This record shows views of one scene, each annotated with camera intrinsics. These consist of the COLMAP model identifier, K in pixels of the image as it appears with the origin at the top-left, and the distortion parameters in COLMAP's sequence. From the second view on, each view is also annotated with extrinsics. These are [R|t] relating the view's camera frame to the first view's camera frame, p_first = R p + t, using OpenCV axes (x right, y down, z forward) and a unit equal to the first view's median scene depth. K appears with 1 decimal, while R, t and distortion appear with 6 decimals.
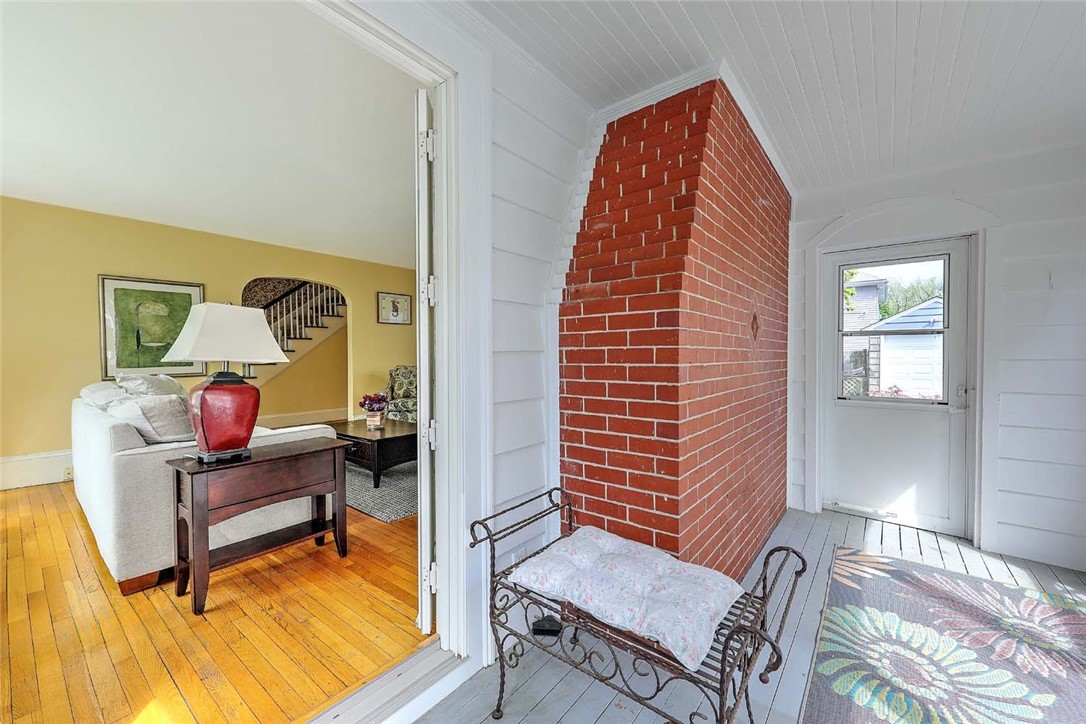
lens RADIAL K [[430.8, 0, 555.2], [0, 430.8, 363.2], [0, 0, 1]] dist [-0.001978, -0.000229]
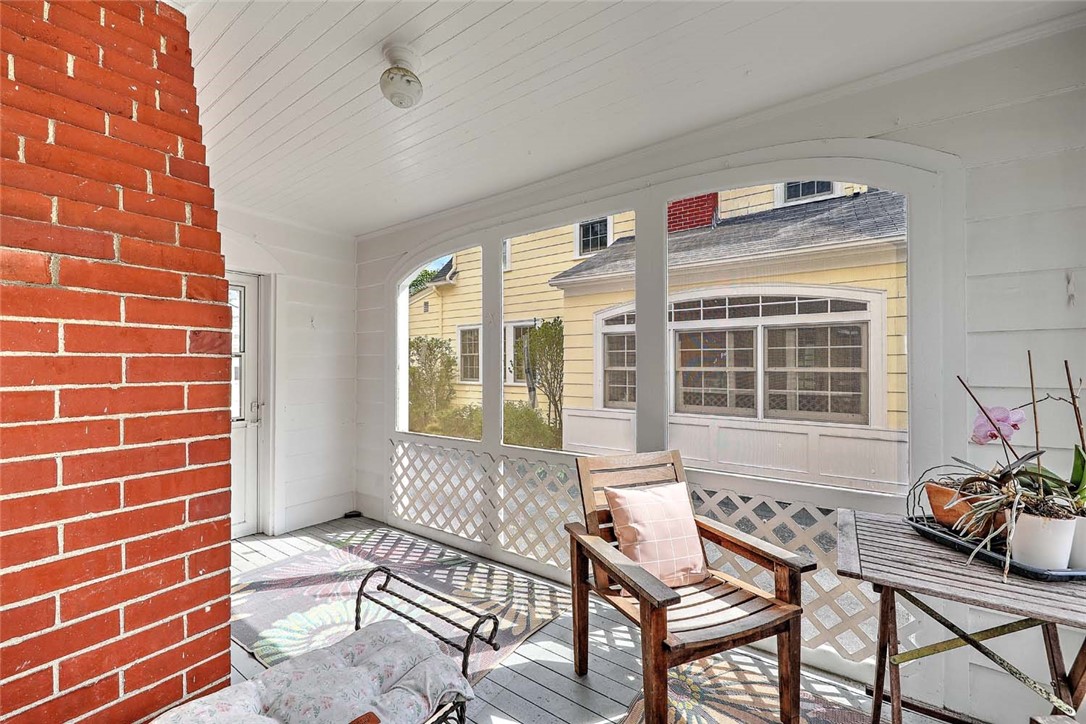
lens RADIAL K [[425.6, 0, 541.6], [0, 425.6, 363.2], [0, 0, 1]] dist [-0.002278, -0.000573]
pose [[-0.039308, 0.008770, 0.999189, -0.394988], [0.020989, 0.999748, -0.007950, -0.048160], [-0.999007, 0.020660, -0.039482, 0.457206]]
